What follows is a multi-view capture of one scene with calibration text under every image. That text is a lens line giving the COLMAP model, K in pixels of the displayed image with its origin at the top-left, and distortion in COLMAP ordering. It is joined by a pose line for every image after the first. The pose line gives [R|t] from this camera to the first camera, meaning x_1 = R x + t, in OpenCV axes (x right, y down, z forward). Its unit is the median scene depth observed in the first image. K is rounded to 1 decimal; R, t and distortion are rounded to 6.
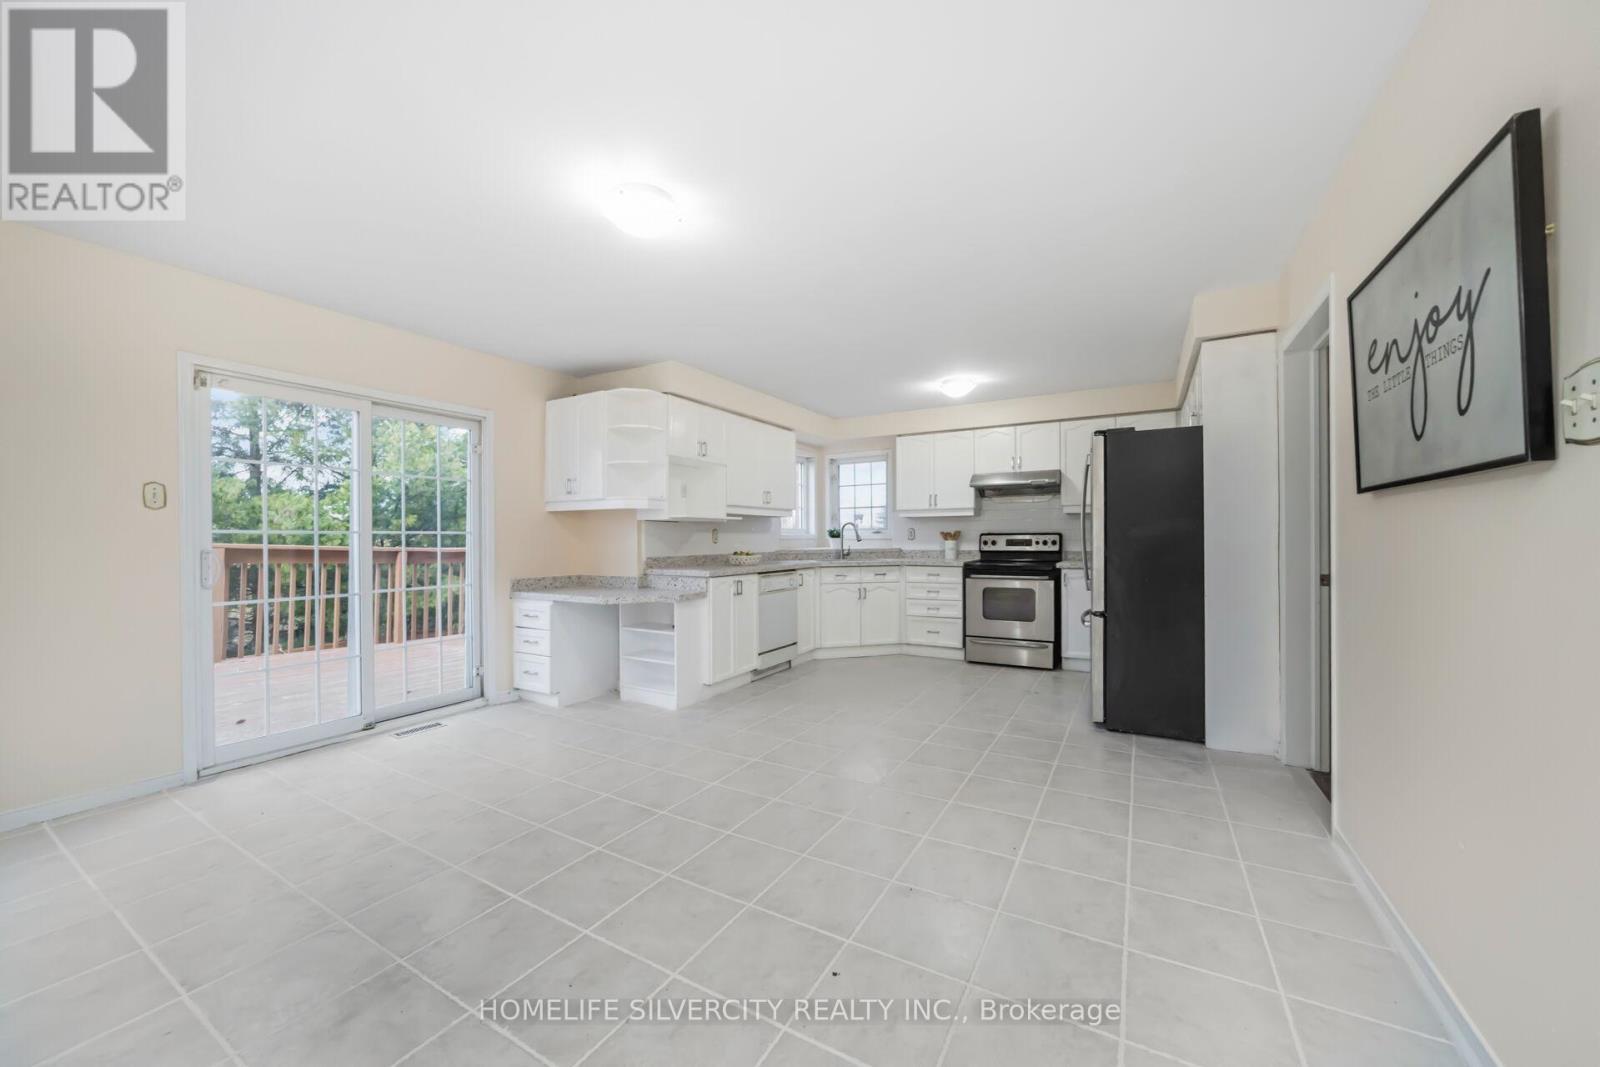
lens RADIAL K [[579.1, 0, 800.0], [0, 579.1, 533.5], [0, 0, 1]] dist [0.000138, 0.000041]
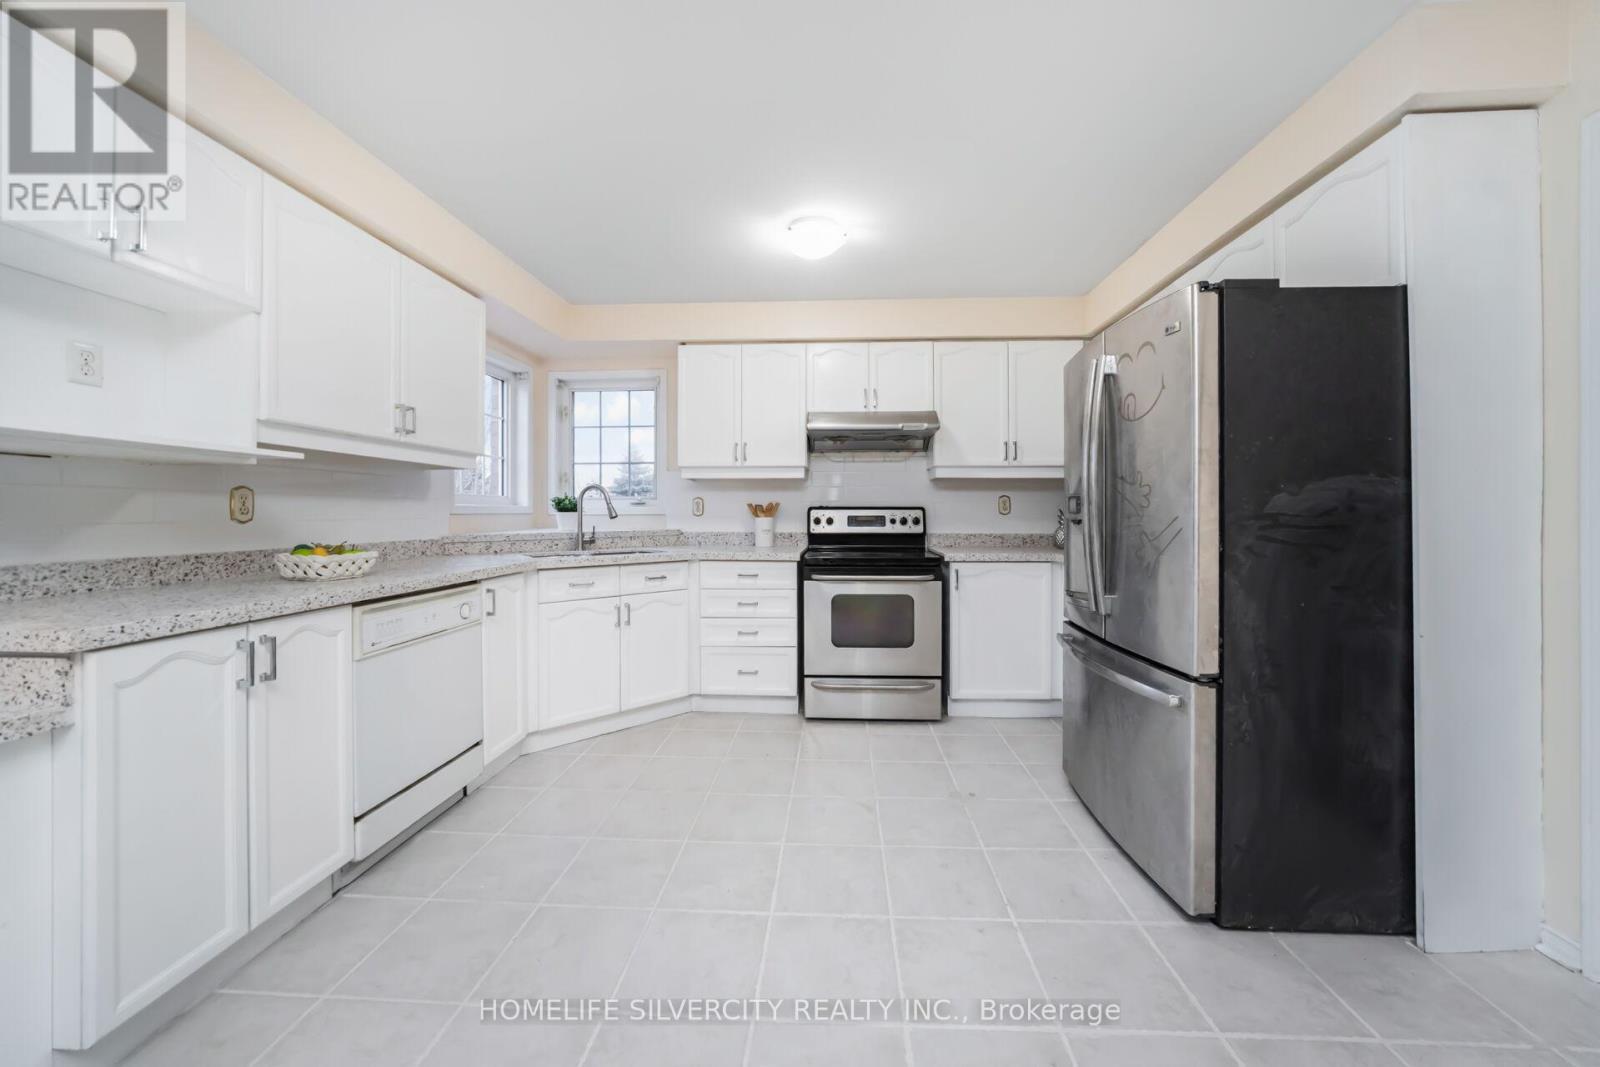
lens RADIAL K [[574.9, 0, 805.5], [0, 574.9, 513.6], [0, 0, 1]] dist [-0.000366, 0.000004]
pose [[0.891152, 0.006551, 0.453657, 0.015578], [-0.009645, 0.999943, 0.004505, 0.004993], [-0.453602, -0.008390, 0.891165, 0.450207]]
